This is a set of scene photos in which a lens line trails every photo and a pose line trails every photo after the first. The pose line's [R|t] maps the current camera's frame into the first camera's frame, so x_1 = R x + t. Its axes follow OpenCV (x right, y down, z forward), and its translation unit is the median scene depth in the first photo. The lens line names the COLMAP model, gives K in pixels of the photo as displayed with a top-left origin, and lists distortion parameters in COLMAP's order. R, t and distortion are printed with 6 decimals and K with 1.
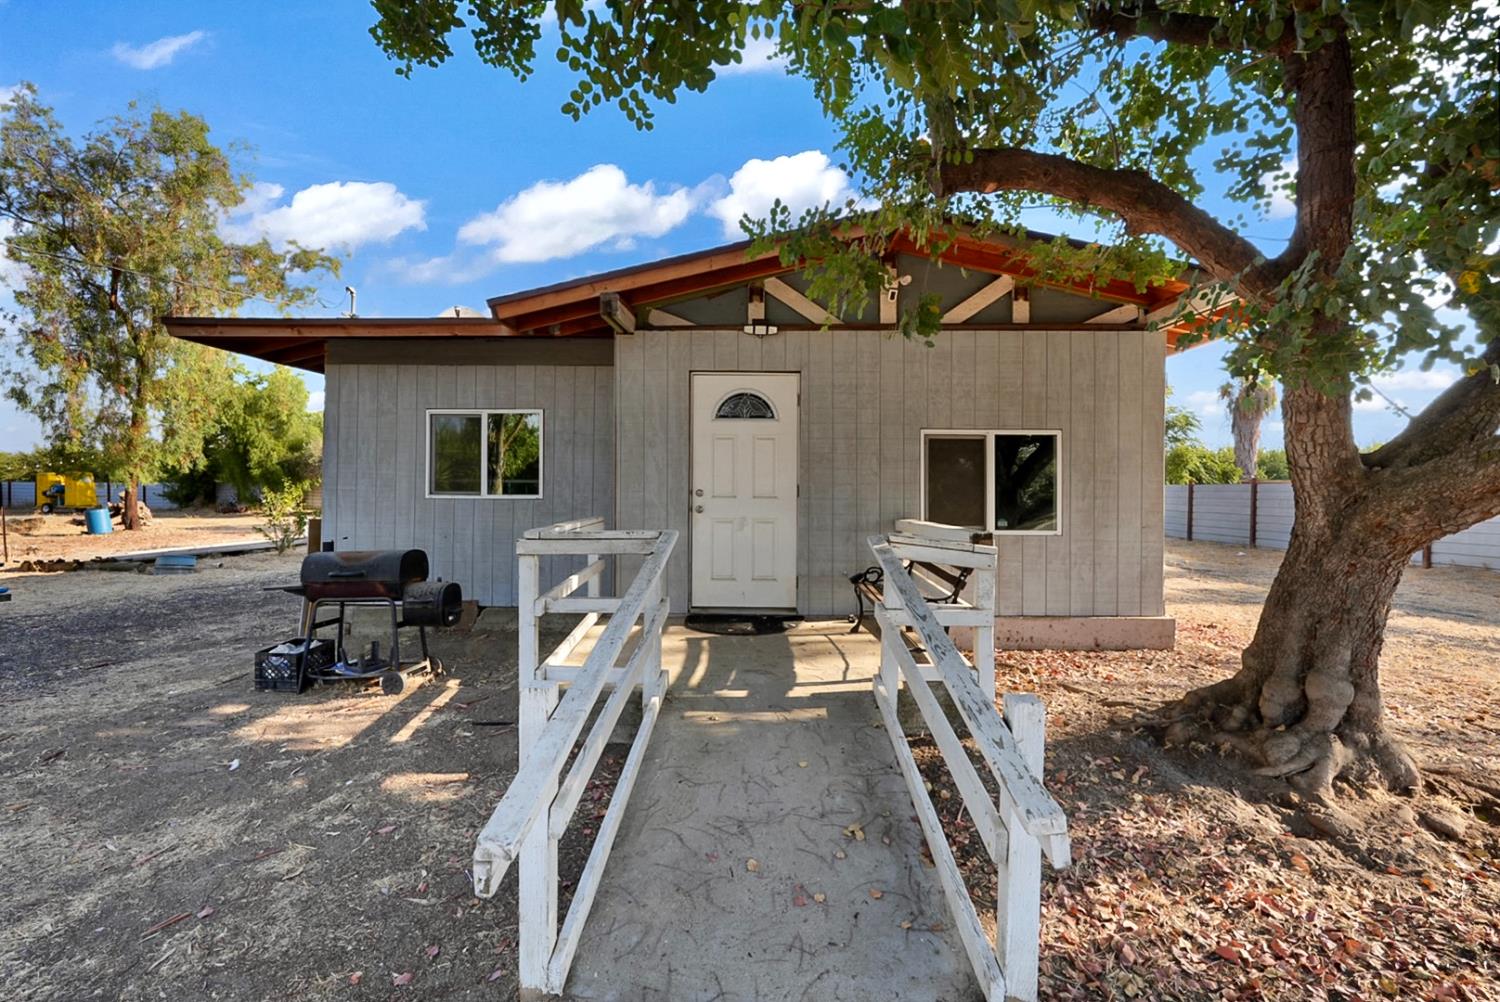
lens RADIAL K [[656.3, 0, 753.6], [0, 656.3, 505.2], [0, 0, 1]] dist [-0.014862, 0.007626]
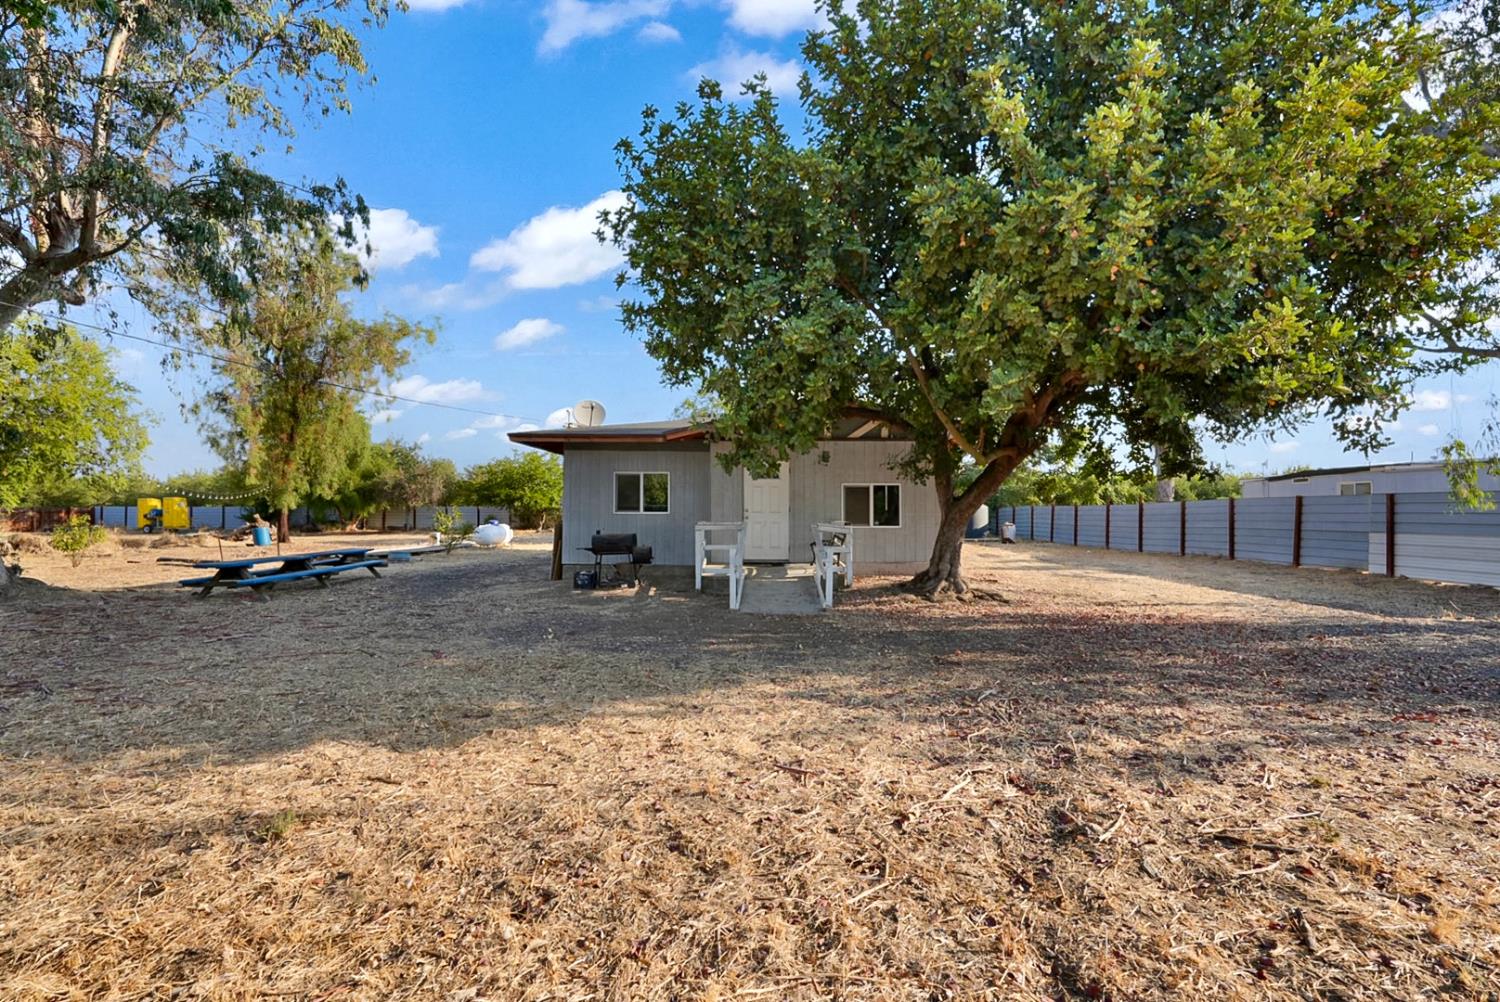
lens RADIAL K [[660.0, 0, 763.3], [0, 660.0, 500.9], [0, 0, 1]] dist [-0.015291, 0.007673]
pose [[0.999810, -0.003214, 0.019231, -0.059840], [0.003979, 0.999196, -0.039884, 0.035387], [-0.019088, 0.039953, 0.999019, -1.159379]]
